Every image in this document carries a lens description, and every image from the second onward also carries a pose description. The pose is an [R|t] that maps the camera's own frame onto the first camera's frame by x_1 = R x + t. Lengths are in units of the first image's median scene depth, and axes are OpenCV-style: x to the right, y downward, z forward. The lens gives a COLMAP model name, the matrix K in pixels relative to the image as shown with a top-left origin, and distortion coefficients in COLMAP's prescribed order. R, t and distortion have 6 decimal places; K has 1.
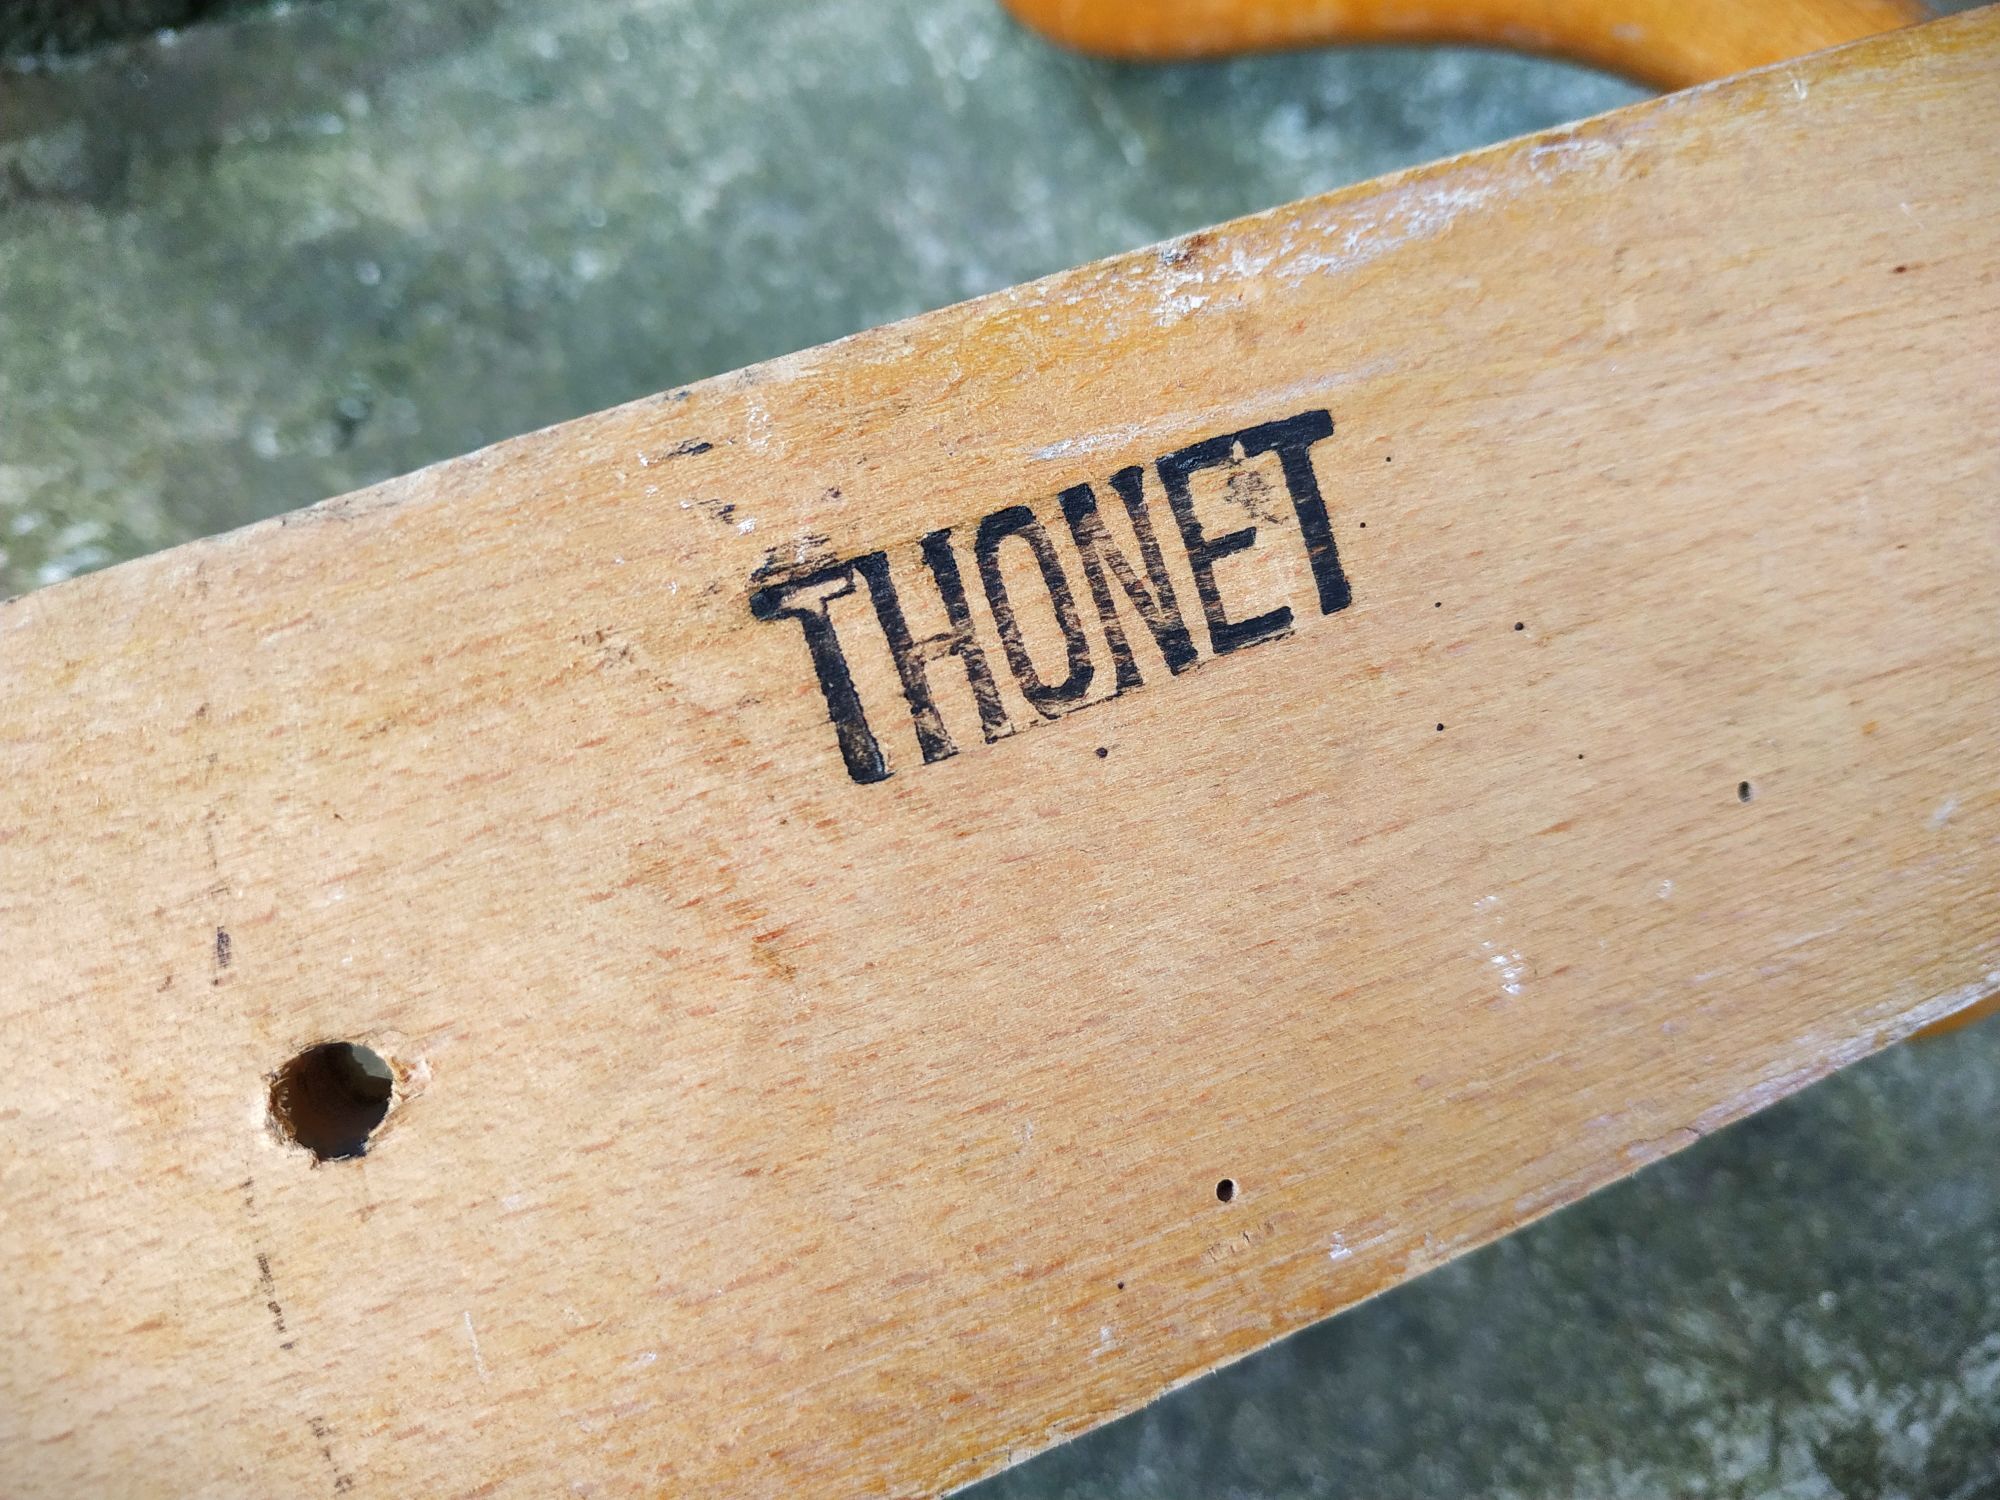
lens RADIAL K [[1579.1, 0, 983.3], [0, 1579.1, 728.4], [0, 0, 1]] dist [-0.049067, -0.006153]
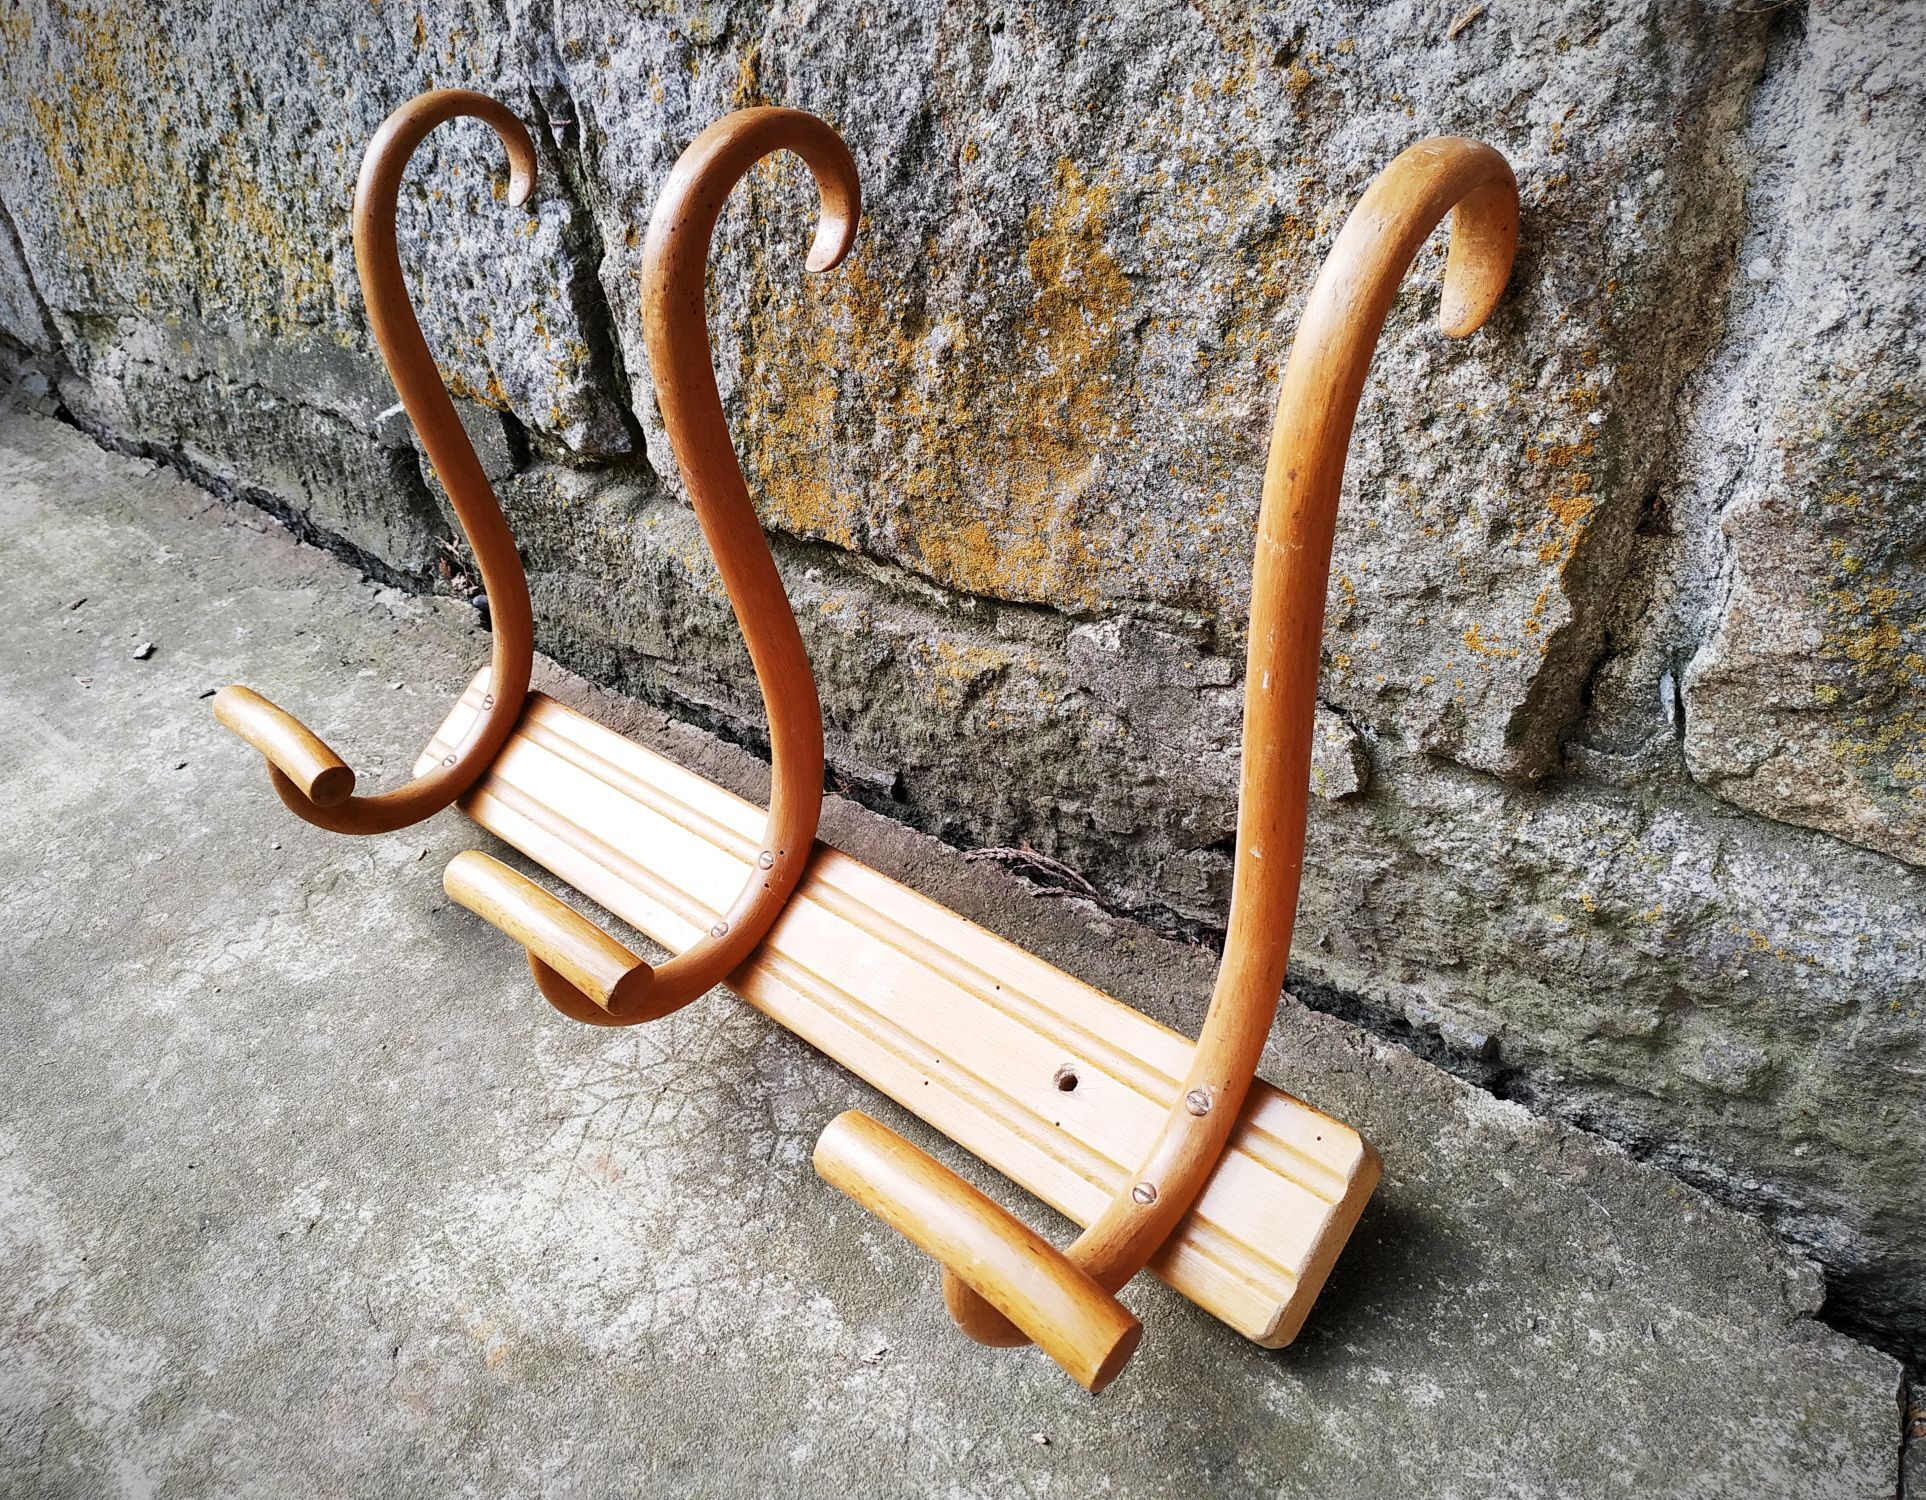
lens RADIAL K [[1459.4, 0, 922.5], [0, 1459.4, 751.9], [0, 0, 1]] dist [-0.000459, -0.025125]
pose [[0.418731, 0.448635, -0.789551, 5.749595], [-0.737829, 0.674942, -0.007788, -2.517073], [0.529408, 0.585815, 0.613635, -0.523918]]
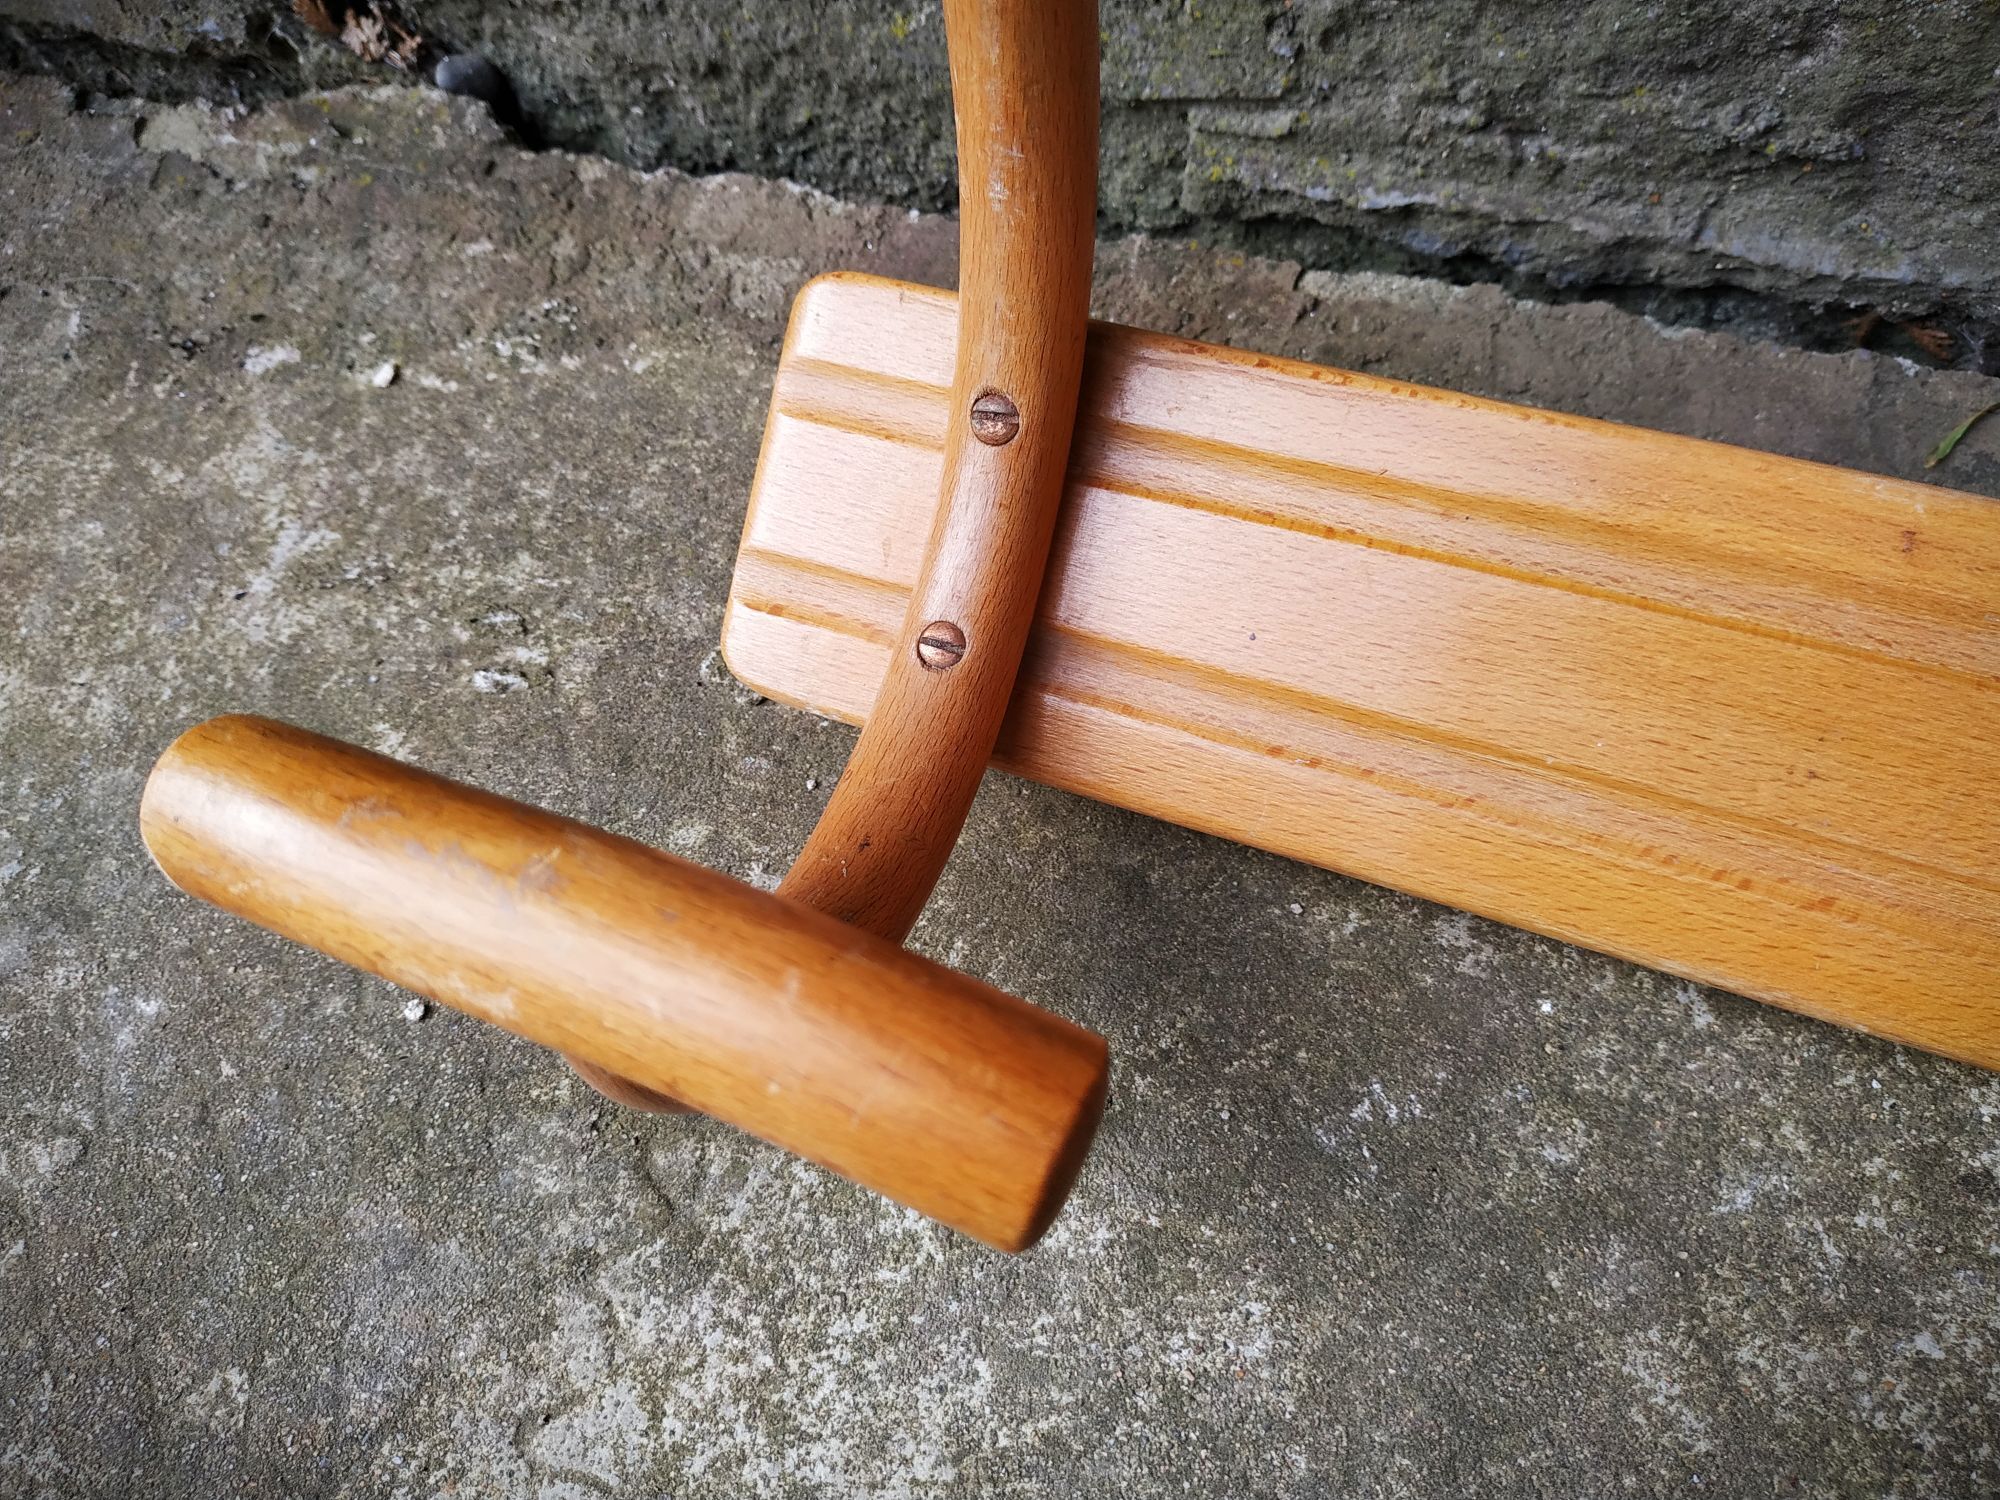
lens RADIAL K [[1467.4, 0, 1006.4], [0, 1467.4, 757.9], [0, 0, 1]] dist [-0.011871, -0.018140]
pose [[0.709089, 0.542908, -0.449938, 0.361073], [-0.521353, 0.833301, 0.183848, -1.165336], [0.474746, 0.104212, 0.873931, 0.828584]]
